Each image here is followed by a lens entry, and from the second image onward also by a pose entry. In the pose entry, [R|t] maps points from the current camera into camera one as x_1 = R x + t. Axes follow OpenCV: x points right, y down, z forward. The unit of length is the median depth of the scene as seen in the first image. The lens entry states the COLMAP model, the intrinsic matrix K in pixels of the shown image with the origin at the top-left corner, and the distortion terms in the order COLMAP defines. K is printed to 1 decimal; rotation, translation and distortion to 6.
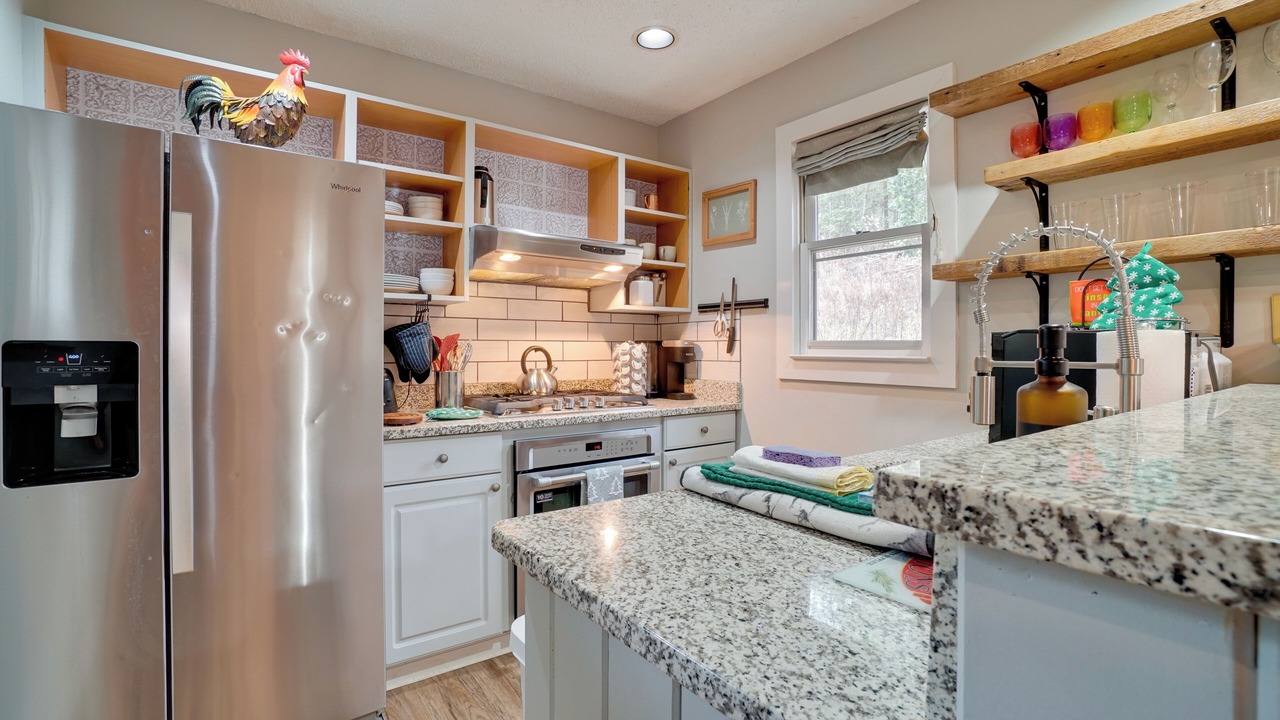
lens RADIAL K [[616.6, 0, 656.1], [0, 616.6, 355.6], [0, 0, 1]] dist [-0.054949, 0.020915]
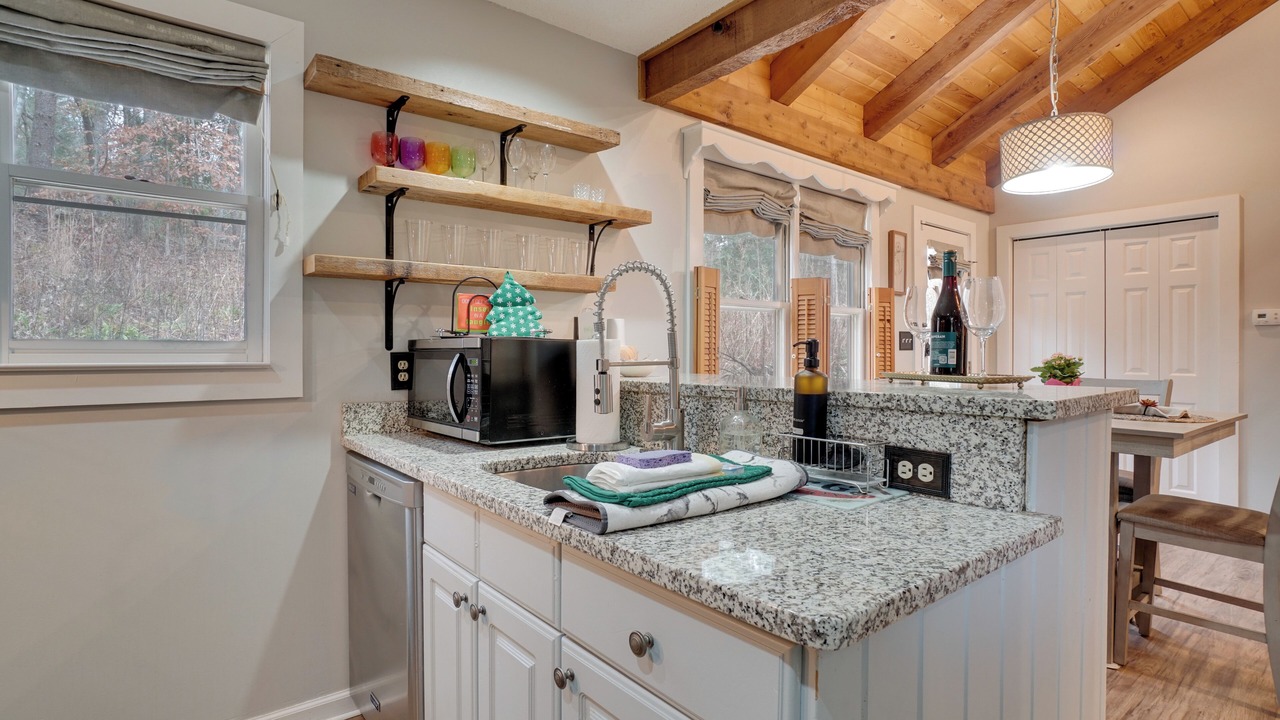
lens RADIAL K [[616.6, 0, 656.1], [0, 616.6, 355.6], [0, 0, 1]] dist [-0.054949, 0.020915]
pose [[-0.048033, -0.008389, 0.998811, -0.712968], [0.012851, 0.999877, 0.009016, -0.013496], [-0.998763, 0.013269, -0.047920, 0.953985]]
